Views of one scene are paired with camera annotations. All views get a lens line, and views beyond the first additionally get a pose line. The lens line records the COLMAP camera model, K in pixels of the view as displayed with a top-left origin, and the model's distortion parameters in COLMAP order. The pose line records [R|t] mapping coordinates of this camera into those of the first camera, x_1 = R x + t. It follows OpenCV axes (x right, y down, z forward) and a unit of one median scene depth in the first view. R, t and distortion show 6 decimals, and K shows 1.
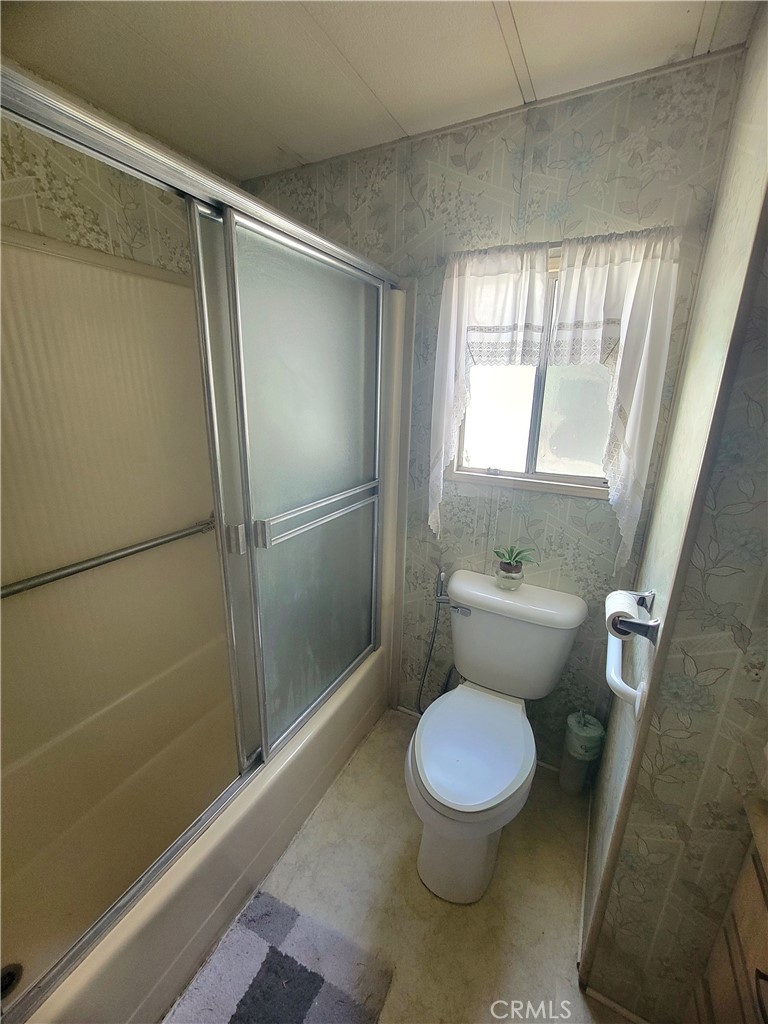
lens RADIAL K [[422.7, 0, 384.0], [0, 422.7, 512.0], [0, 0, 1]] dist [-0.004081, 0.000407]
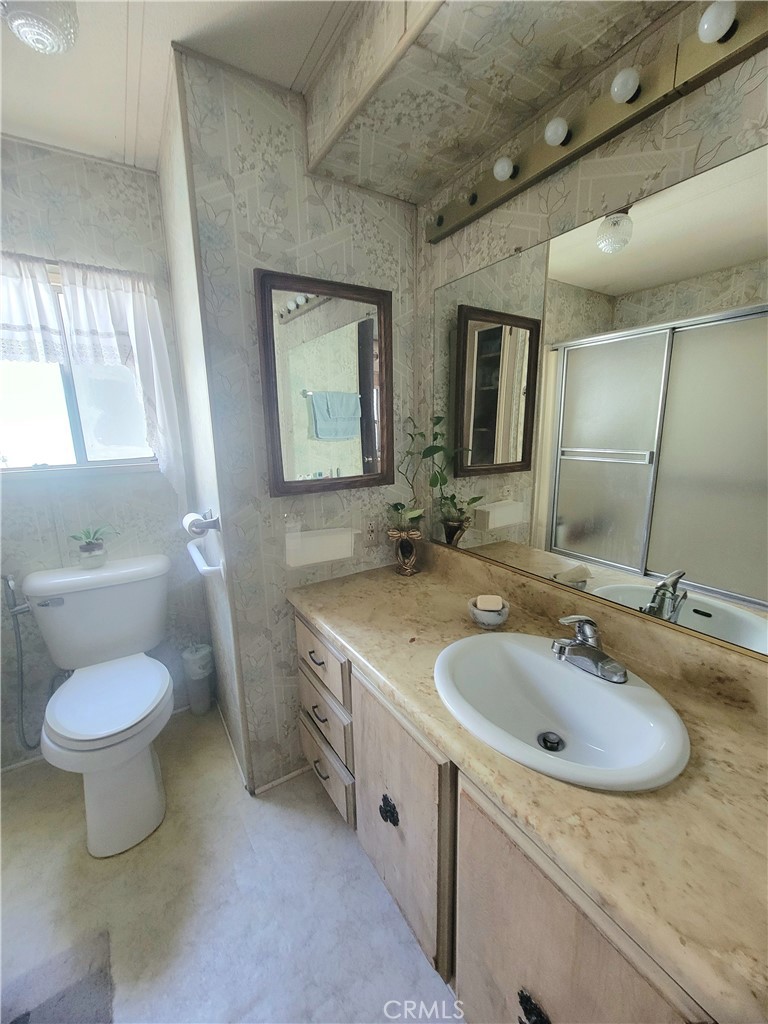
lens RADIAL K [[412.6, 0, 384.0], [0, 412.6, 512.0], [0, 0, 1]] dist [-0.001725, -0.000083]
pose [[0.499131, -0.211629, 0.840286, -0.248383], [0.268489, 0.959766, 0.082238, 0.196038], [-0.823882, 0.184560, 0.535869, -0.262854]]
